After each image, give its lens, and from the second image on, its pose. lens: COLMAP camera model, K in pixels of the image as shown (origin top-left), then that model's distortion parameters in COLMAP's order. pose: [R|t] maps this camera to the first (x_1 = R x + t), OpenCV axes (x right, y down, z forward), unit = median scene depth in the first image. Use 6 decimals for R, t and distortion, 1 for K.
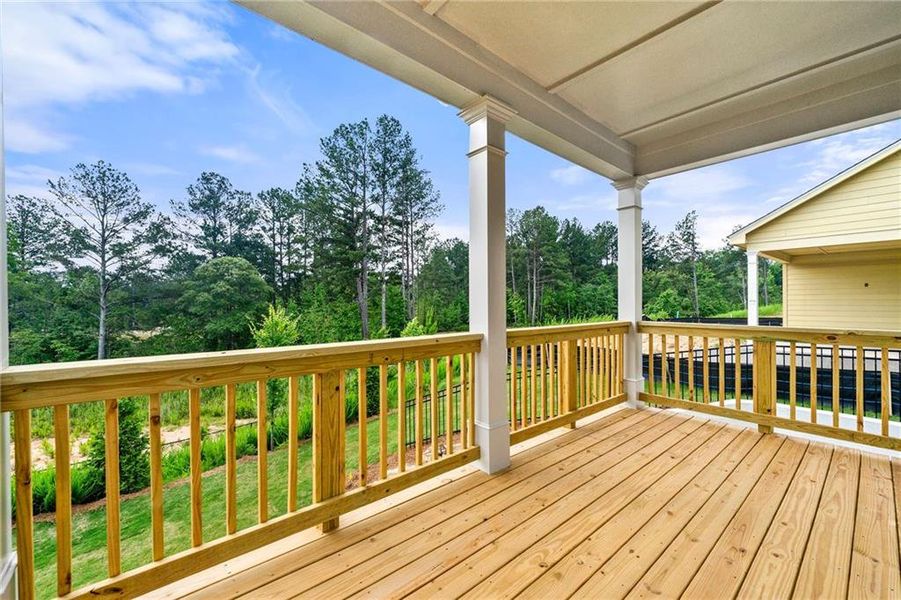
lens RADIAL K [[369.5, 0, 450.5], [0, 369.5, 300.0], [0, 0, 1]] dist [-0.003414, -0.000142]
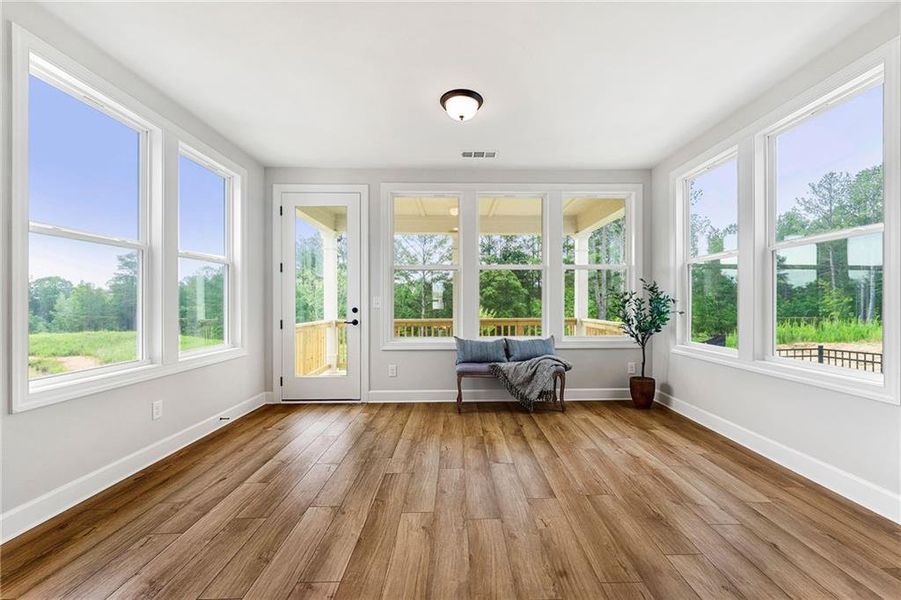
lens RADIAL K [[369.5, 0, 450.5], [0, 369.5, 300.0], [0, 0, 1]] dist [-0.003414, -0.000142]
pose [[0.757073, -0.004103, -0.653317, 0.108365], [0.003891, 0.999991, -0.001771, -0.001698], [0.653319, -0.001201, 0.757082, -0.062498]]
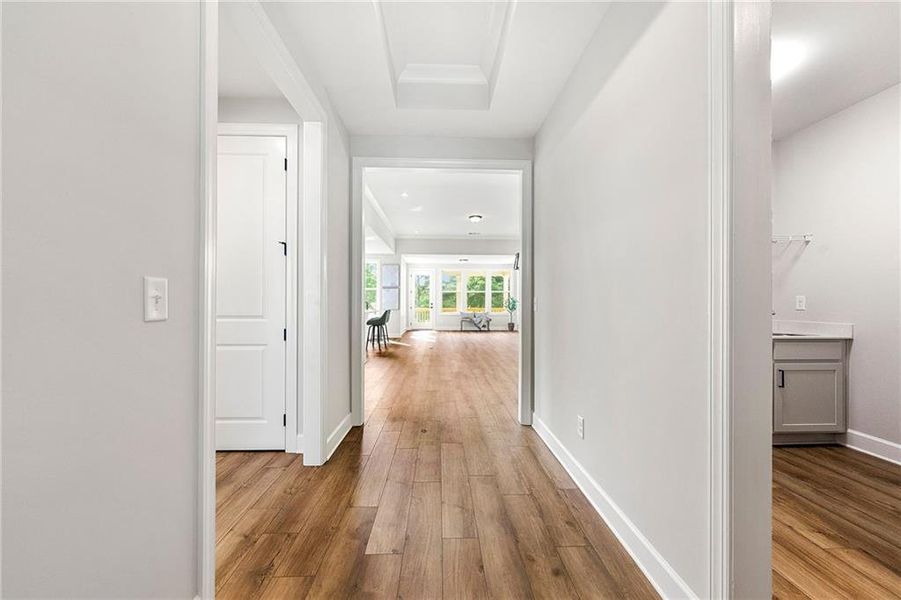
lens RADIAL K [[369.5, 0, 450.5], [0, 369.5, 300.0], [0, 0, 1]] dist [-0.003414, -0.000142]
pose [[0.782415, 0.004208, -0.622743, 1.758822], [-0.002708, 0.999991, 0.003354, -0.032417], [0.622751, -0.000938, 0.782419, -2.353067]]
